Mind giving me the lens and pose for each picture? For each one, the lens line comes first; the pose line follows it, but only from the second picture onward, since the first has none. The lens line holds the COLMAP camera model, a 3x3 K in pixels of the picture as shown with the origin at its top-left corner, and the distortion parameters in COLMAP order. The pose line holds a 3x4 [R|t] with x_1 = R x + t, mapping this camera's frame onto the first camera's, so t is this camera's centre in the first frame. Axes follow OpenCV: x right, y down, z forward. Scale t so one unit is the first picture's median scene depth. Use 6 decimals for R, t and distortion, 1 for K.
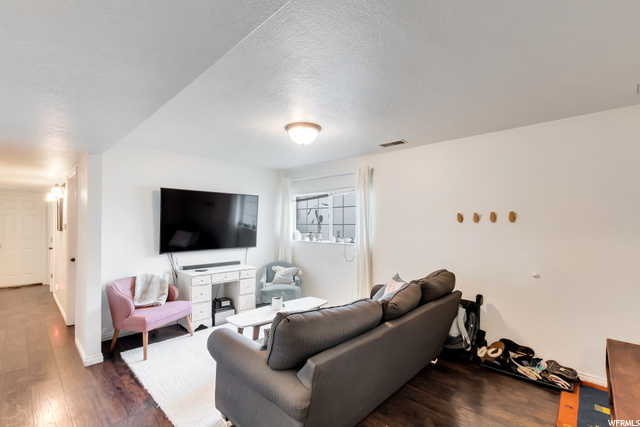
lens RADIAL K [[277.3, 0, 318.8], [0, 277.3, 214.9], [0, 0, 1]] dist [-0.001010, 0.000089]
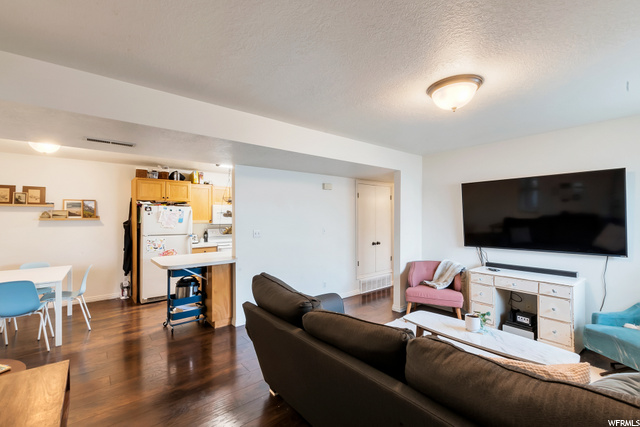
lens RADIAL K [[277.3, 0, 318.8], [0, 277.3, 214.9], [0, 0, 1]] dist [-0.001010, 0.000089]
pose [[-0.122244, -0.015215, -0.992383, 0.447751], [0.037077, 0.999115, -0.019885, 0.017866], [0.991807, -0.039226, -0.121572, 0.471252]]
